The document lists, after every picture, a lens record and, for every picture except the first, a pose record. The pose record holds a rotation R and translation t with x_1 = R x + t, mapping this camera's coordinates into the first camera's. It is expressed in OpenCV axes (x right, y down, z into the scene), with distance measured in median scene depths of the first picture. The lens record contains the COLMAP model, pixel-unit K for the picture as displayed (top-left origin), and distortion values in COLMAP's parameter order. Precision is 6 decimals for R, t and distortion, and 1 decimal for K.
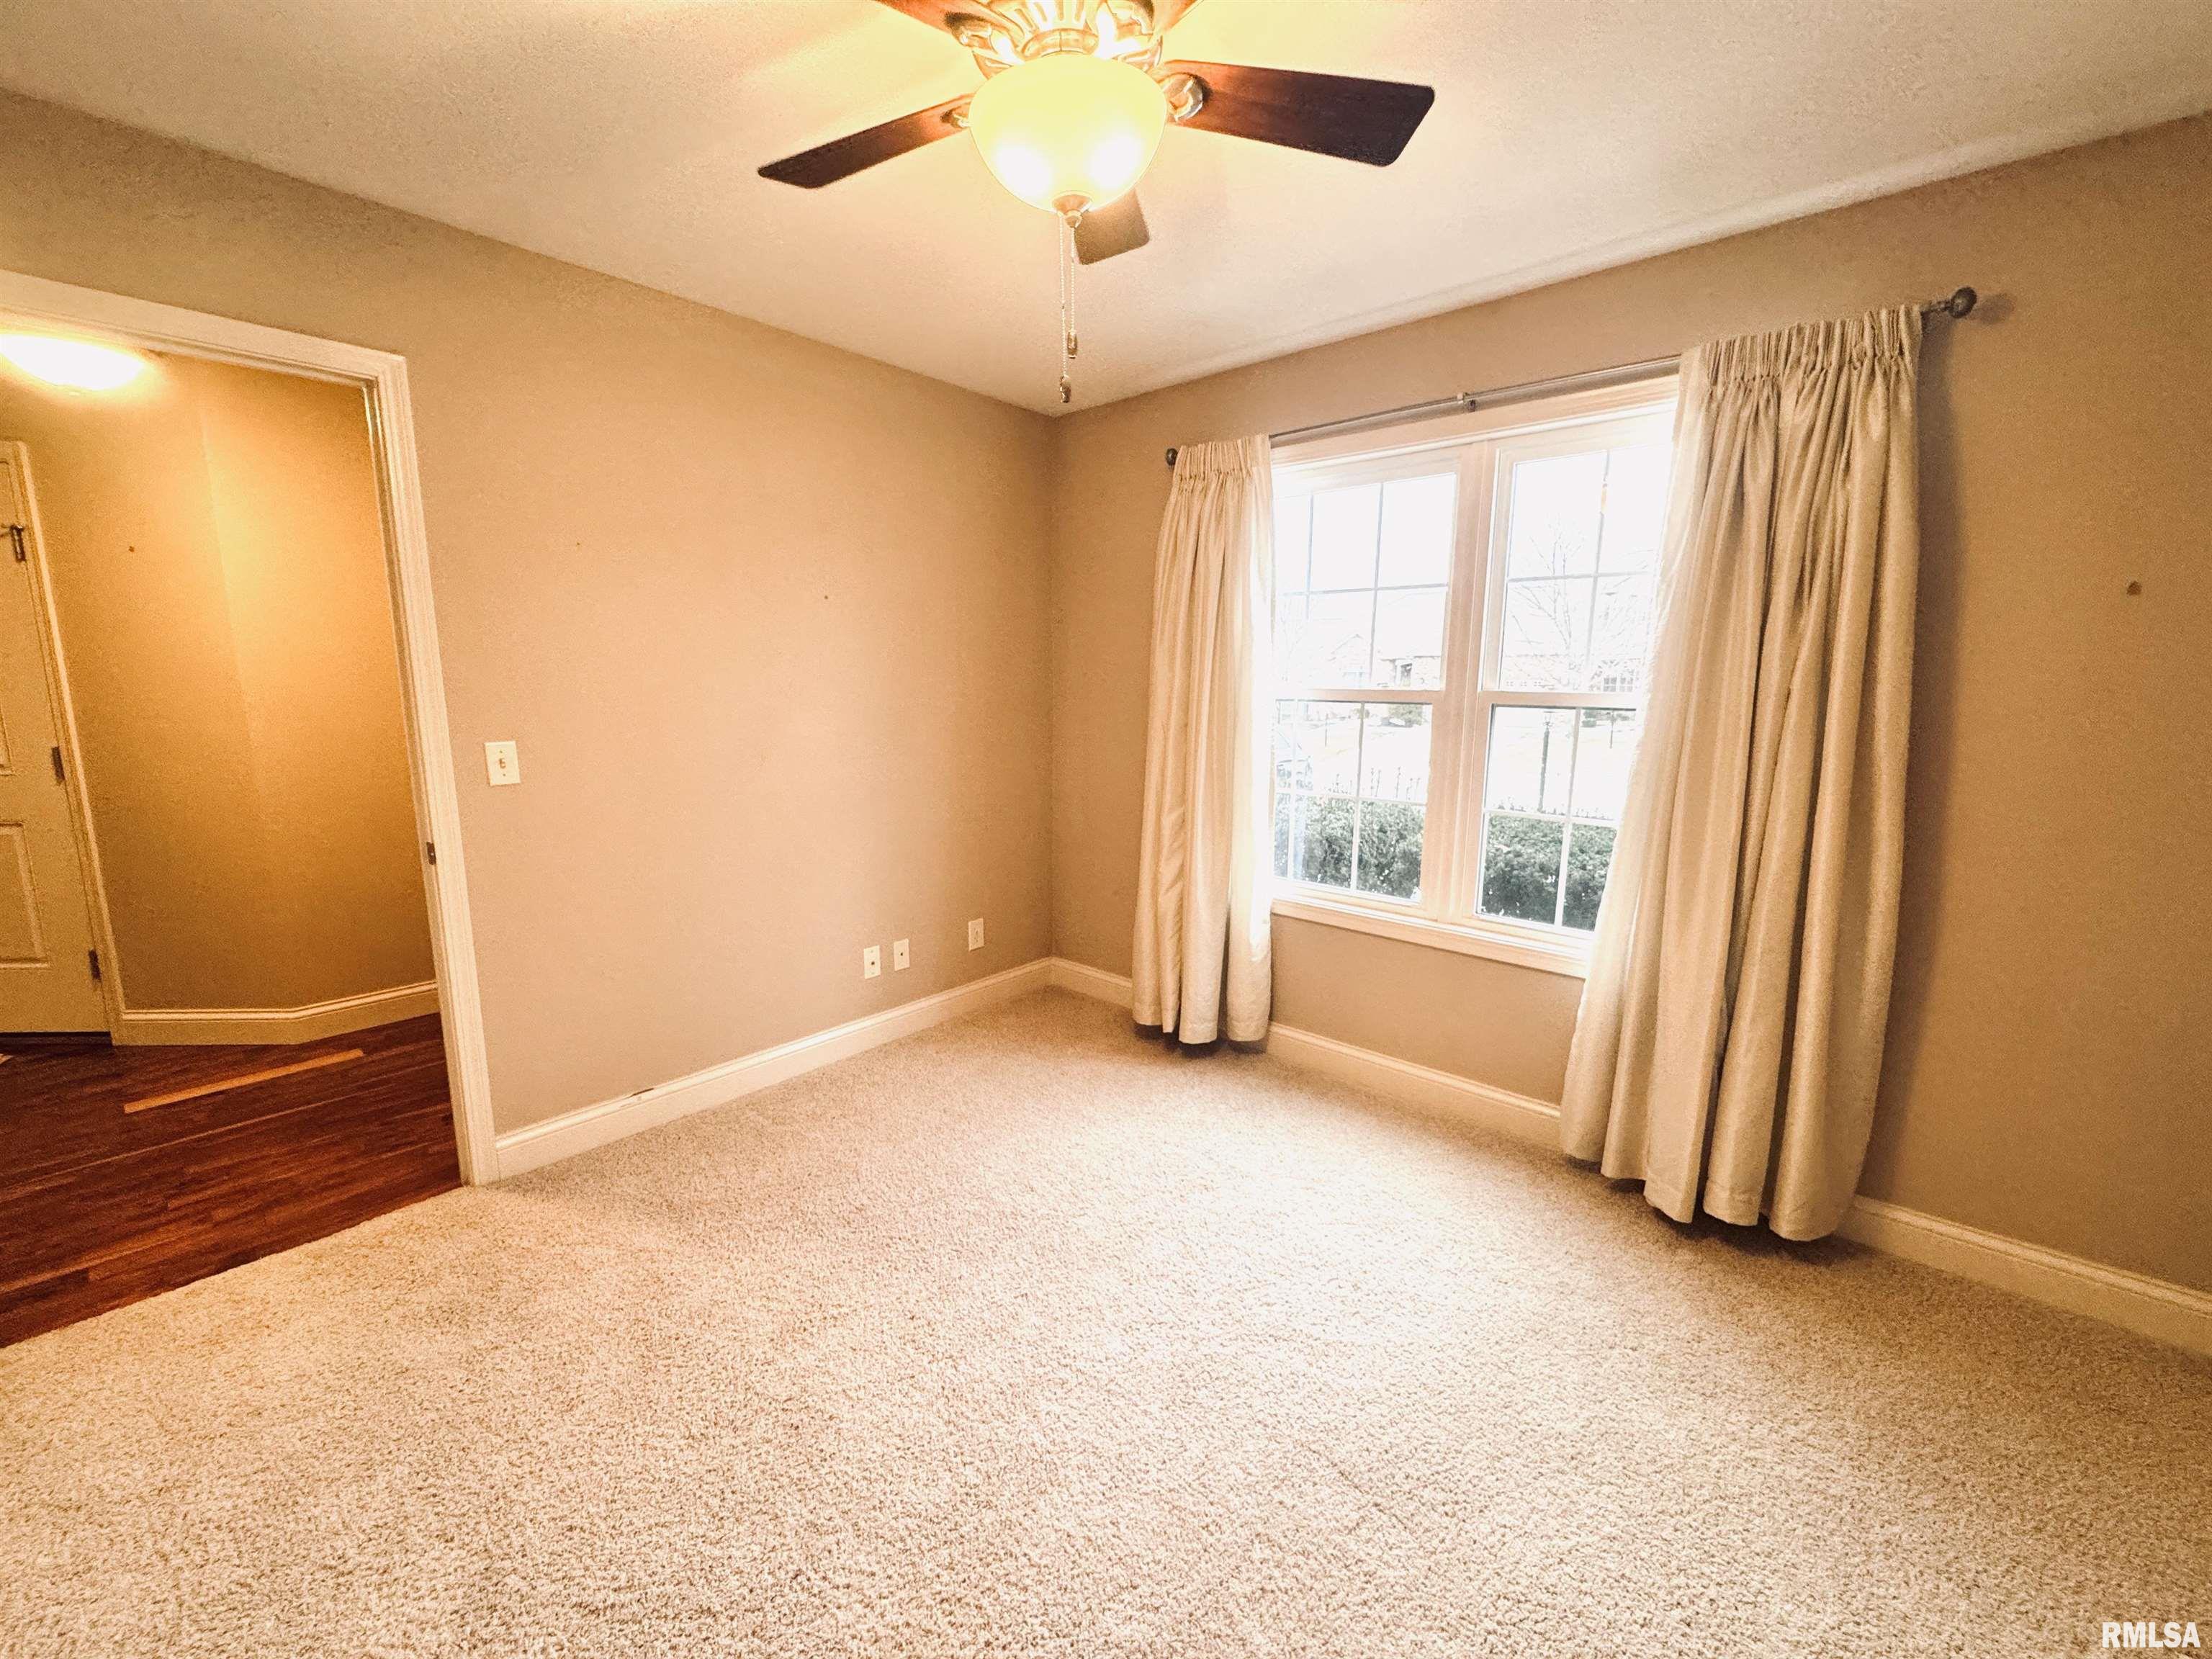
lens RADIAL K [[881.2, 0, 1105.6], [0, 881.2, 828.3], [0, 0, 1]] dist [-0.004918, 0.000710]
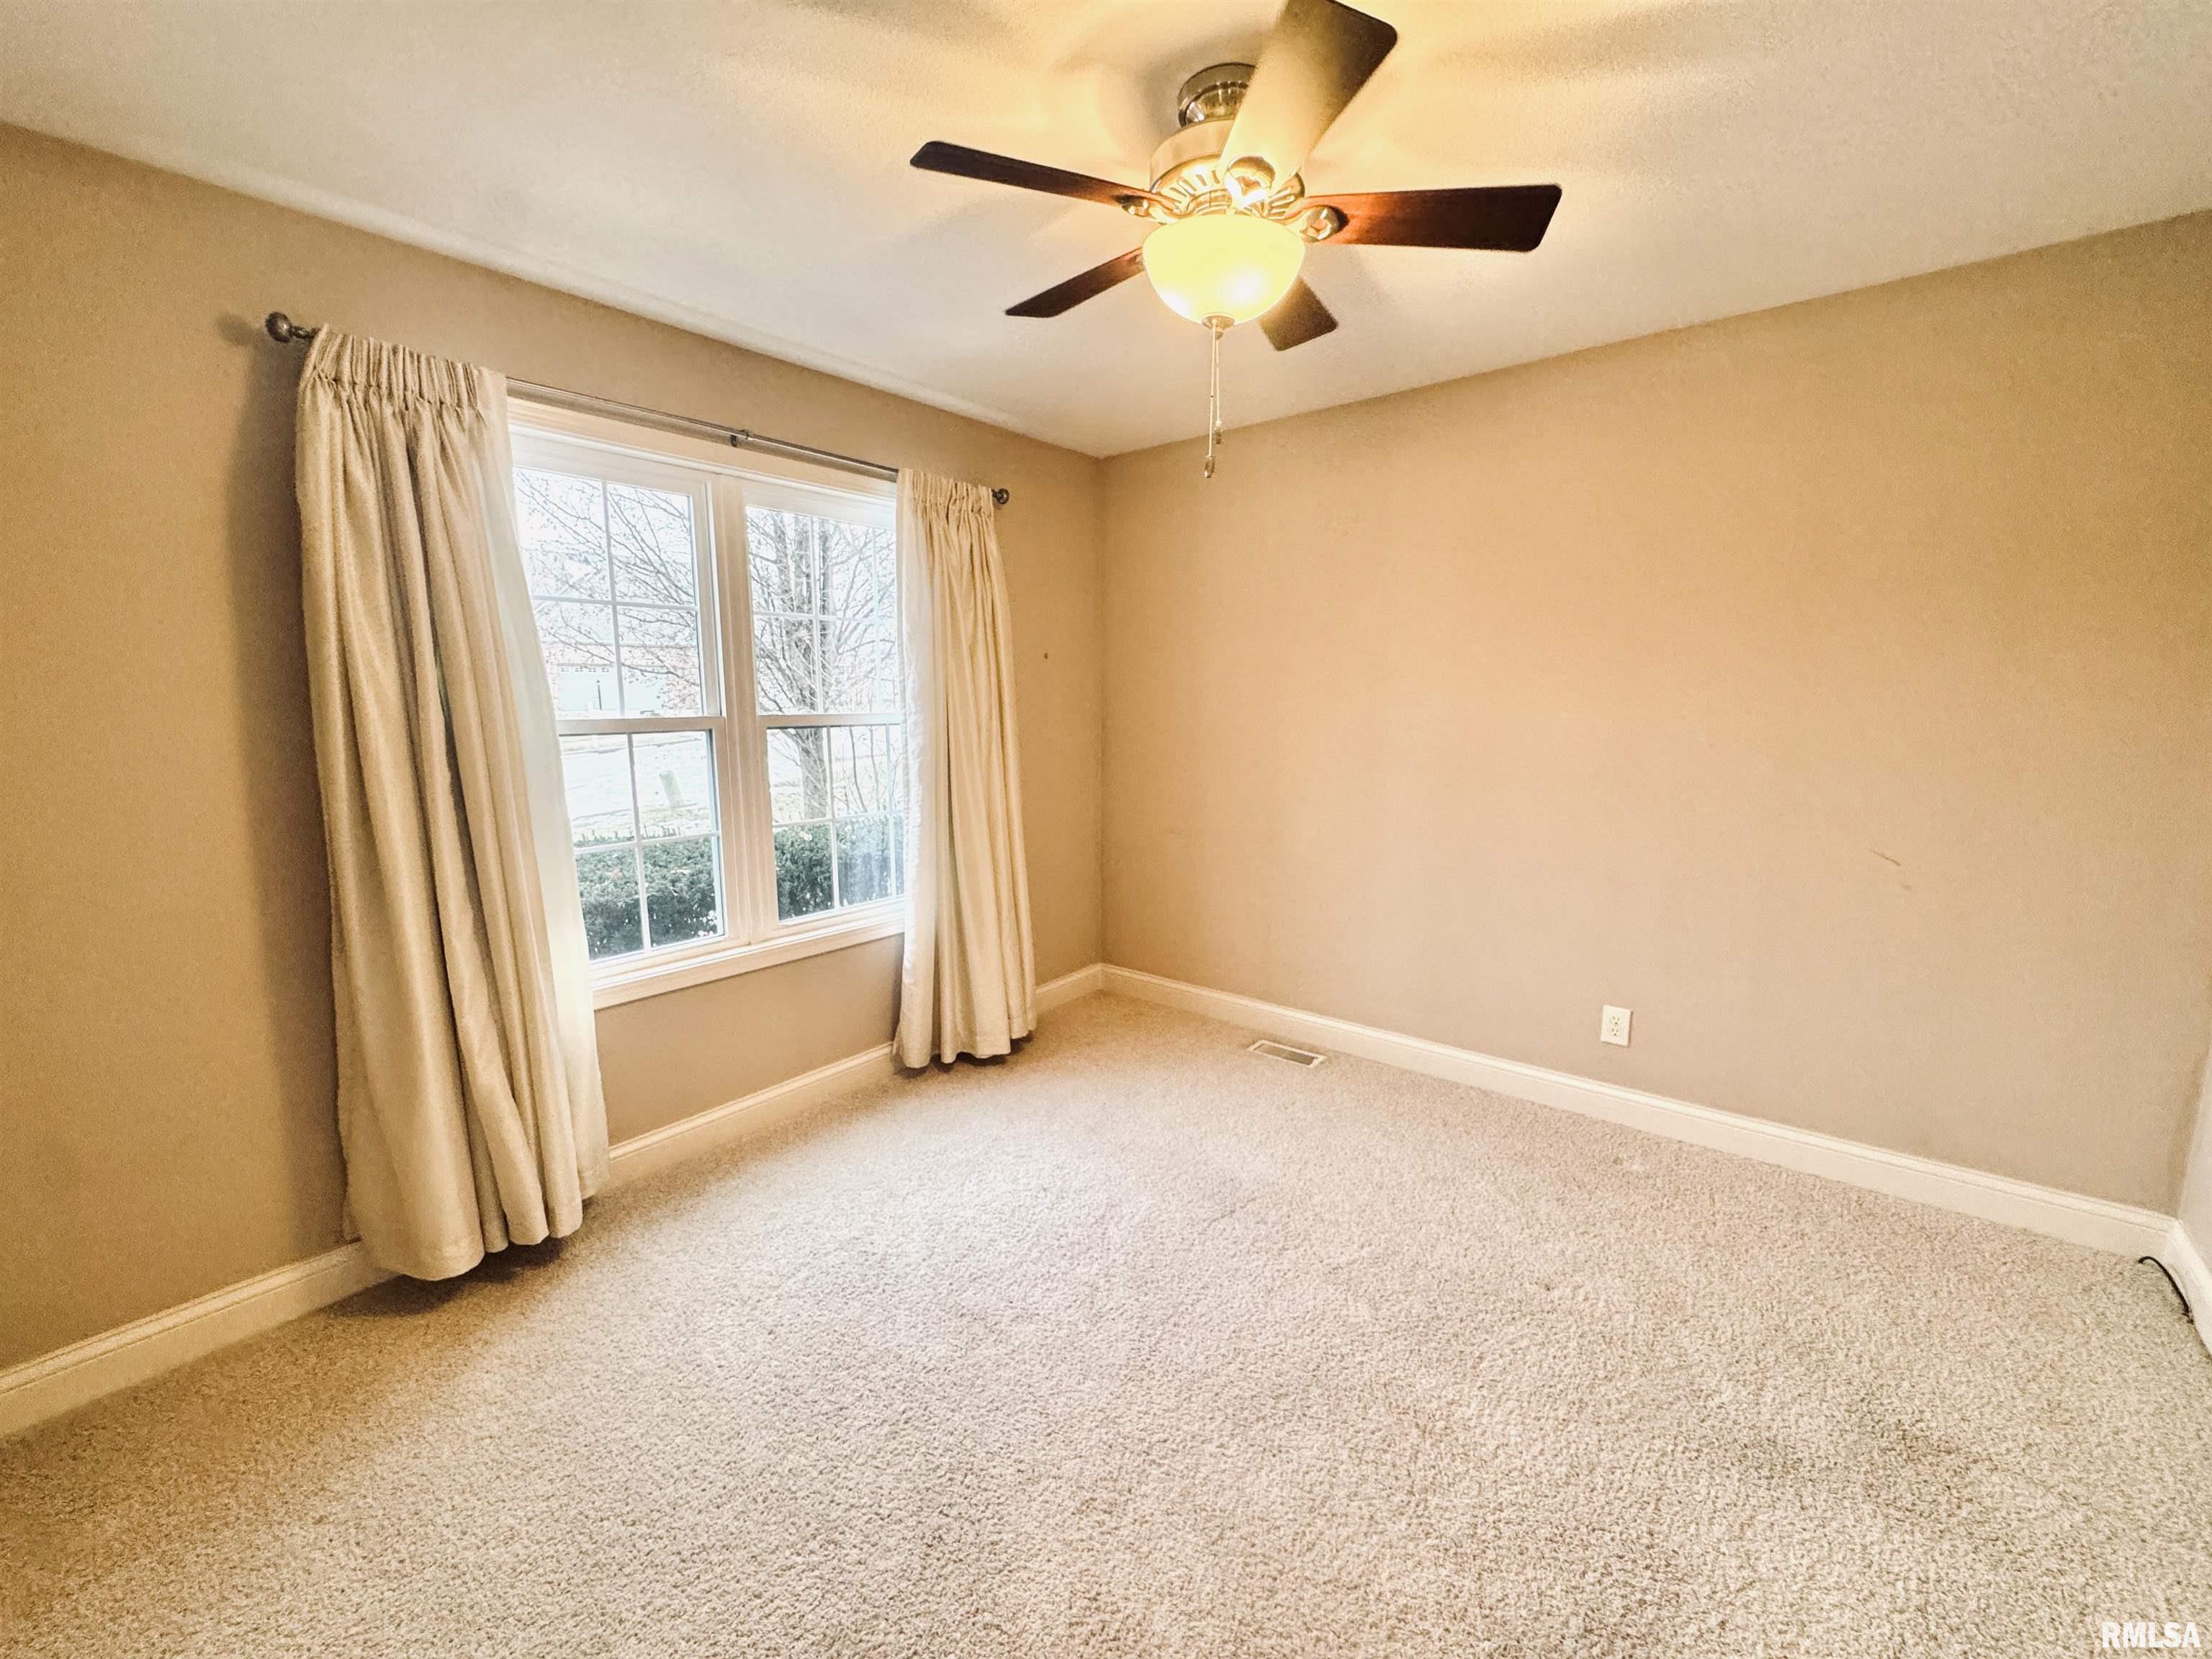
lens RADIAL K [[881.2, 0, 1105.6], [0, 881.2, 828.3], [0, 0, 1]] dist [-0.004918, 0.000710]
pose [[-0.045085, -0.145157, 0.988381, -0.674355], [0.182404, 0.971558, 0.151006, -0.110121], [-0.982189, 0.187093, -0.017325, 0.653517]]
